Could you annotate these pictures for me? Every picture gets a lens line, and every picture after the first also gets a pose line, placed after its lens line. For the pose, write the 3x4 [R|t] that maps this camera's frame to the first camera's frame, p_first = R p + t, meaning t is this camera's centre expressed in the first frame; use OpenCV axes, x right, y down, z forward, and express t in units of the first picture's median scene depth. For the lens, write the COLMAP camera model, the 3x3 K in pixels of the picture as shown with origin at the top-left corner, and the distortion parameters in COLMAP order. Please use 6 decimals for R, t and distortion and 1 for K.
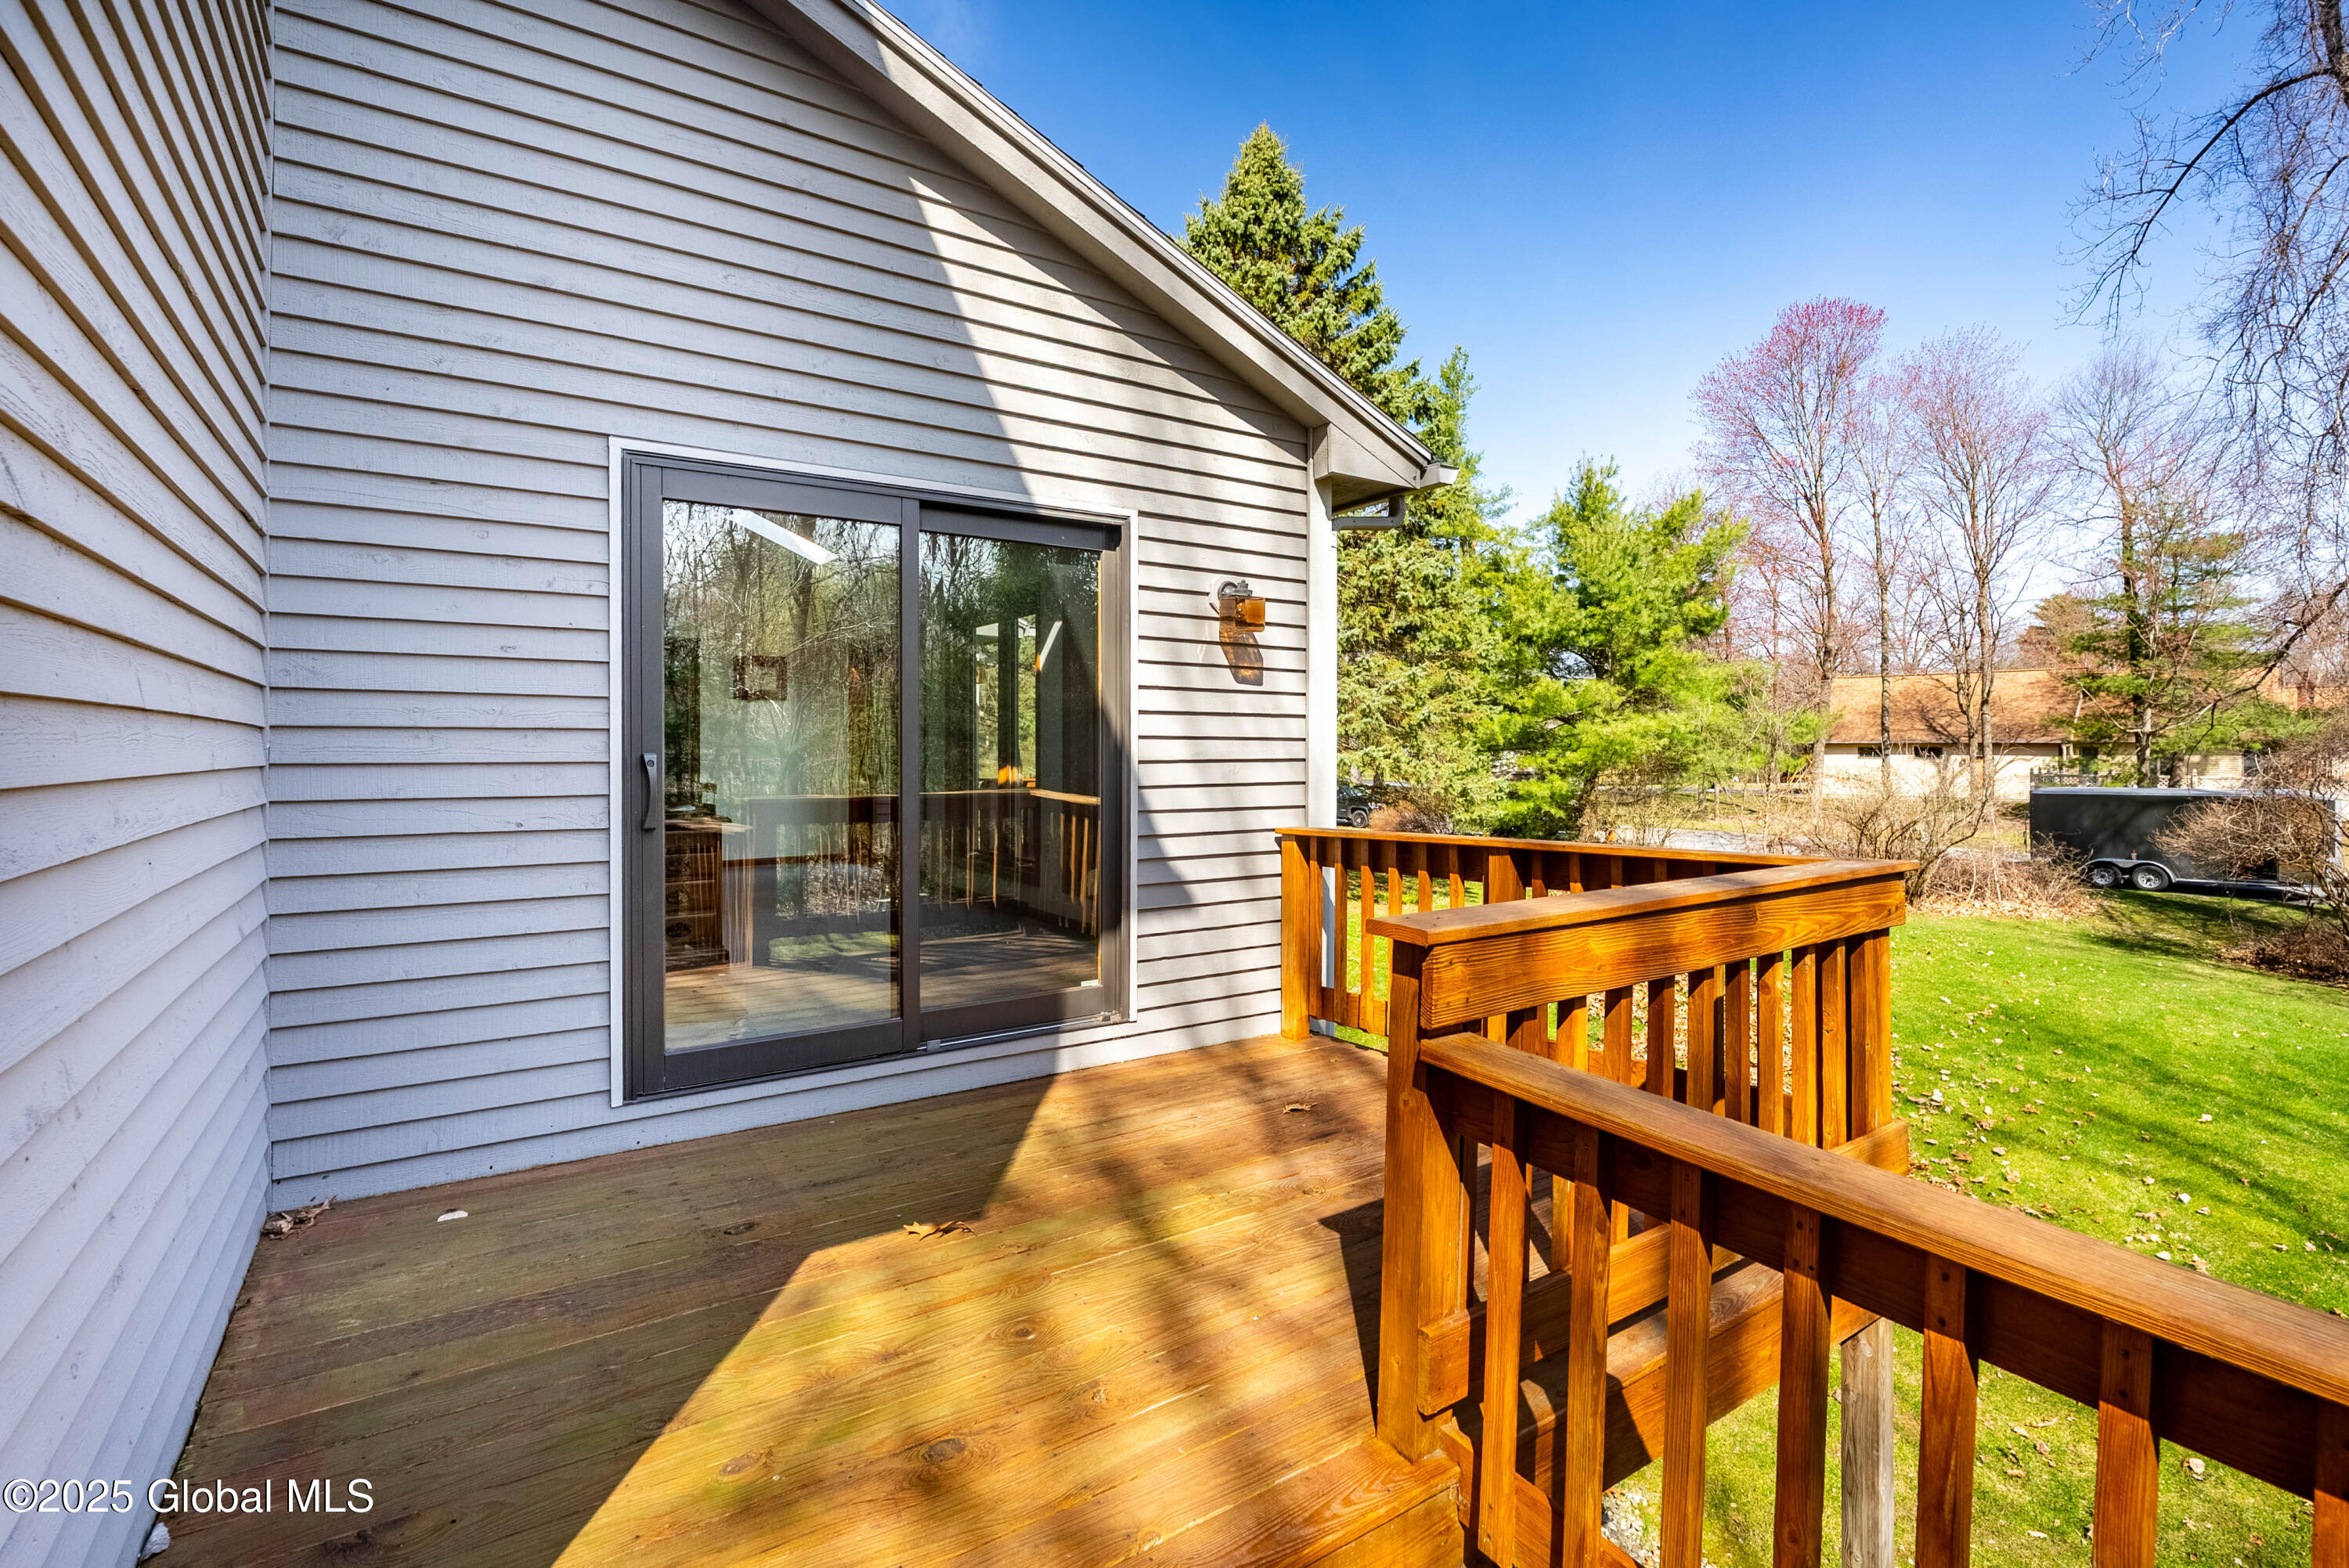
lens RADIAL K [[1064.7, 0, 1151.2], [0, 1064.7, 764.9], [0, 0, 1]] dist [-0.002169, 0.000117]
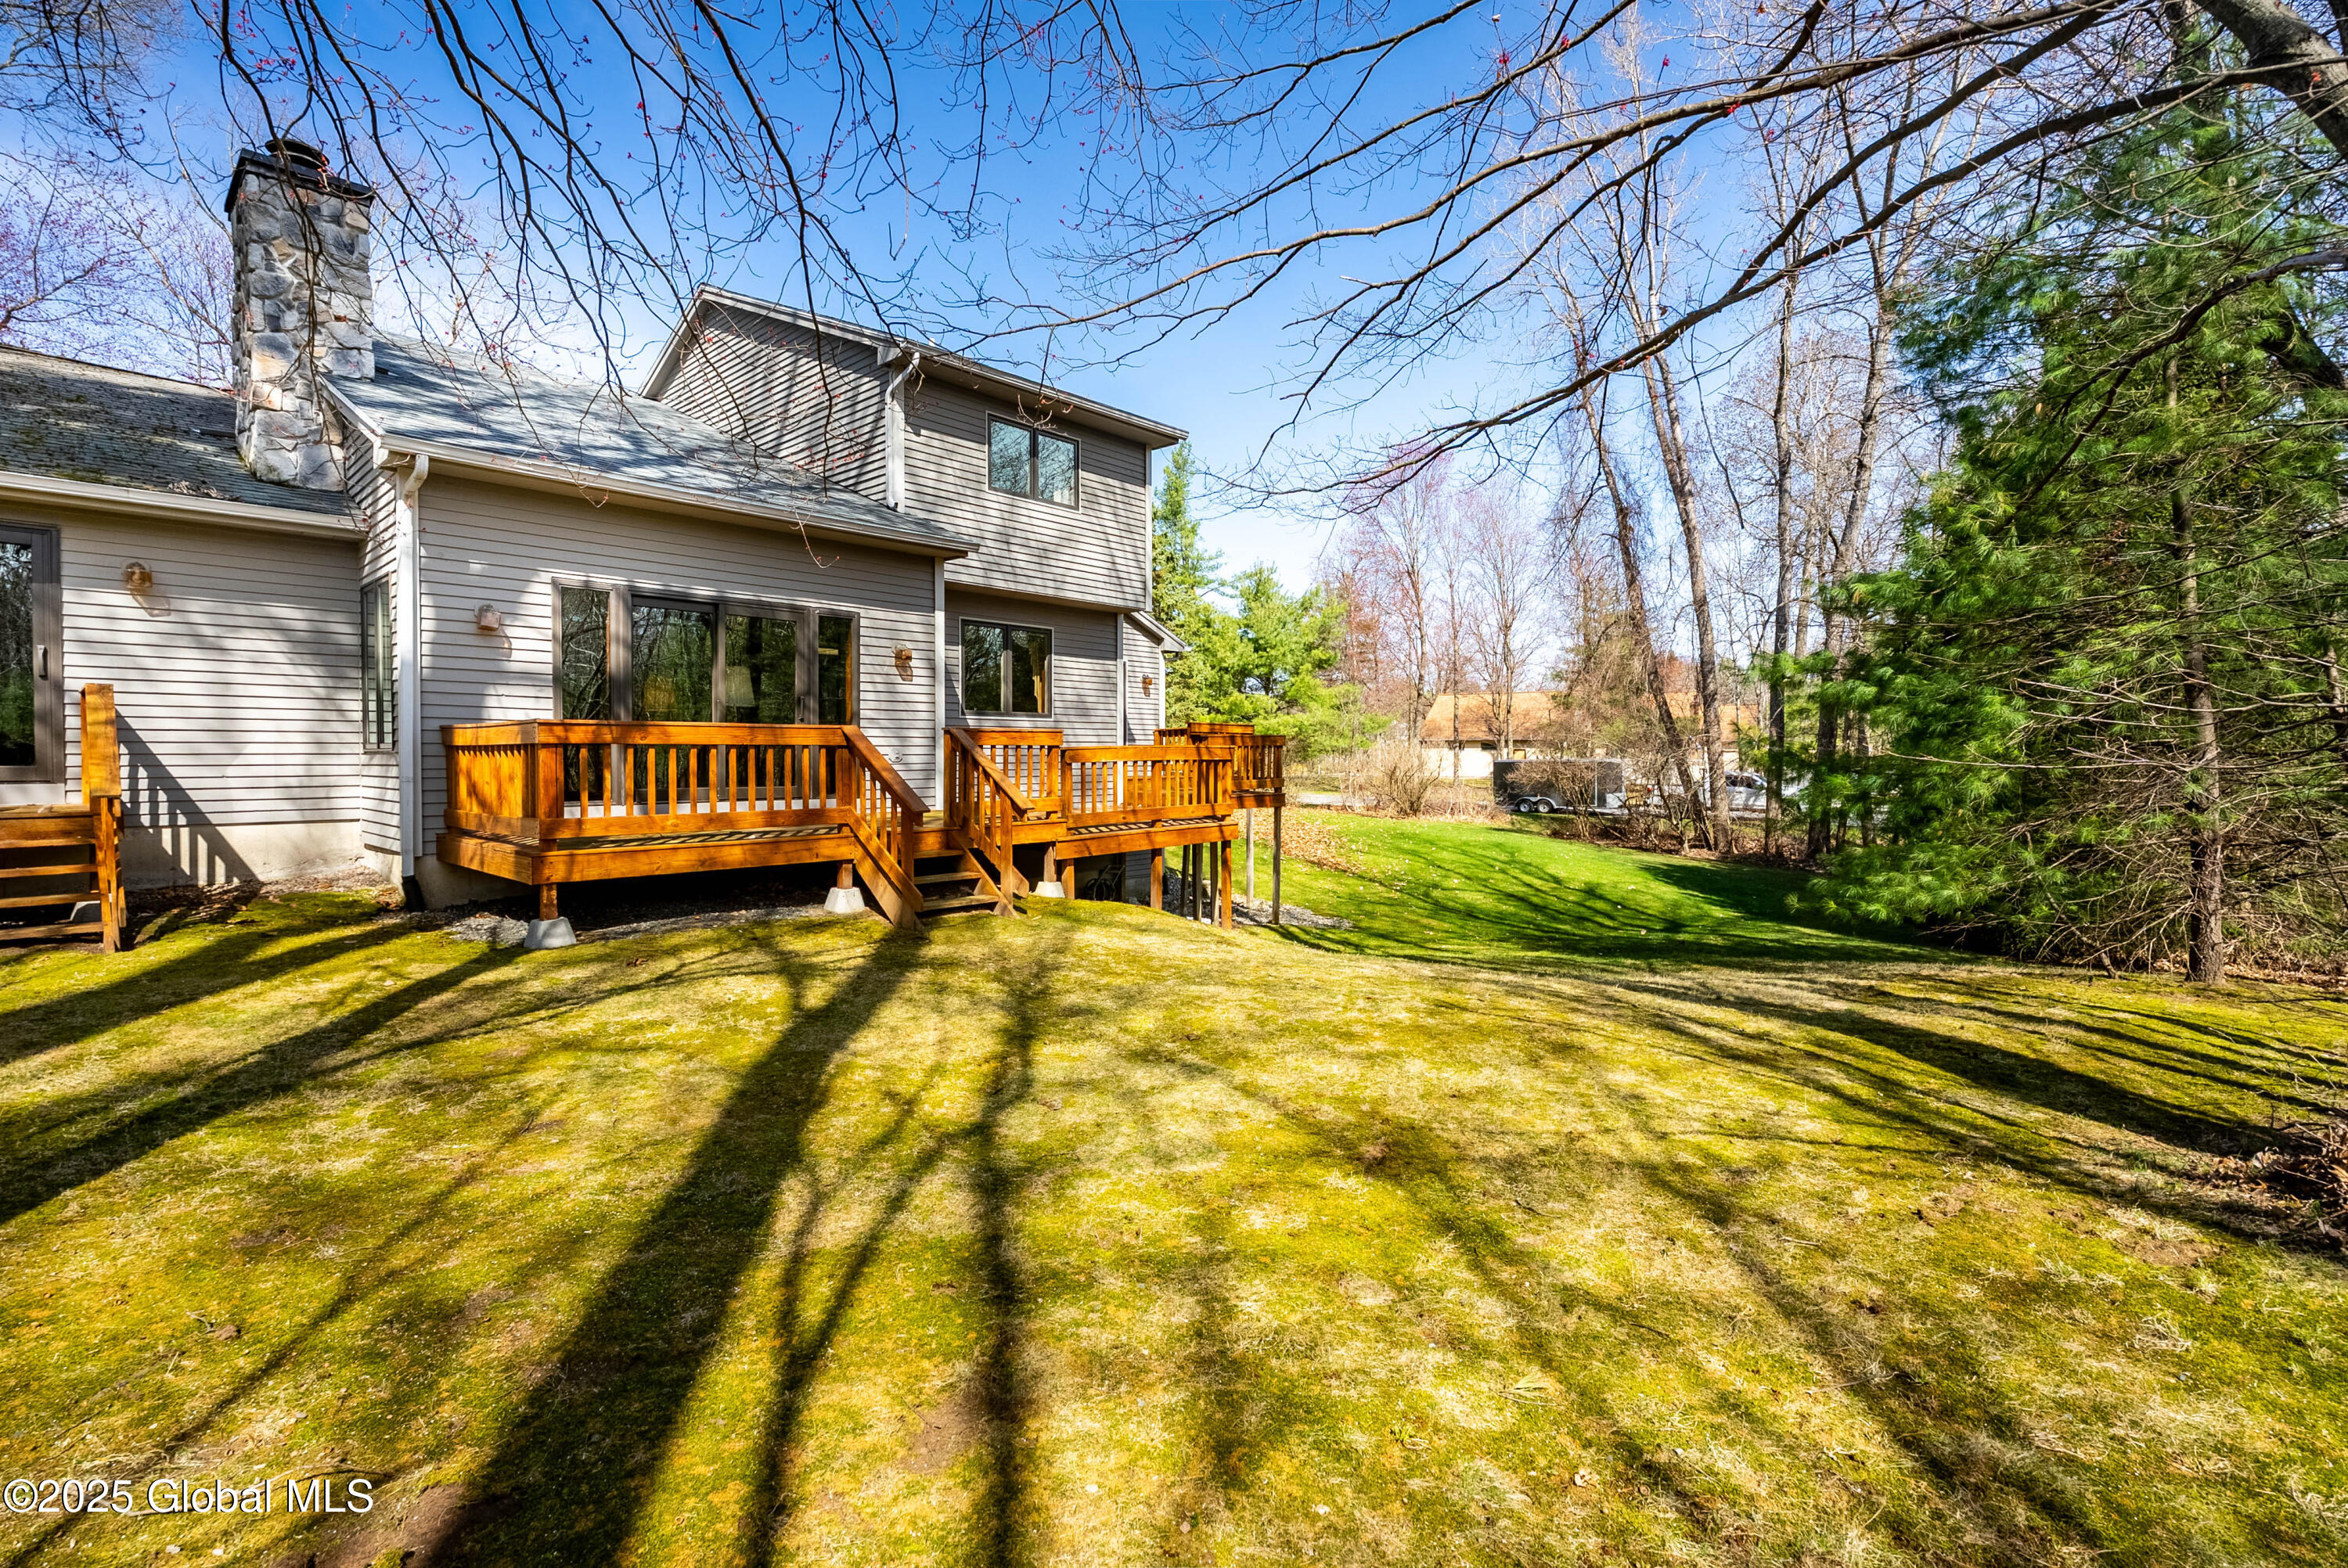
lens RADIAL K [[1064.2, 0, 1163.7], [0, 1064.2, 788.9], [0, 0, 1]] dist [-0.002169, 0.000117]
pose [[0.965354, -0.005995, 0.260874, -0.180847], [0.001845, 0.999868, 0.016149, 0.043422], [-0.260936, -0.015109, 0.965238, -0.601000]]
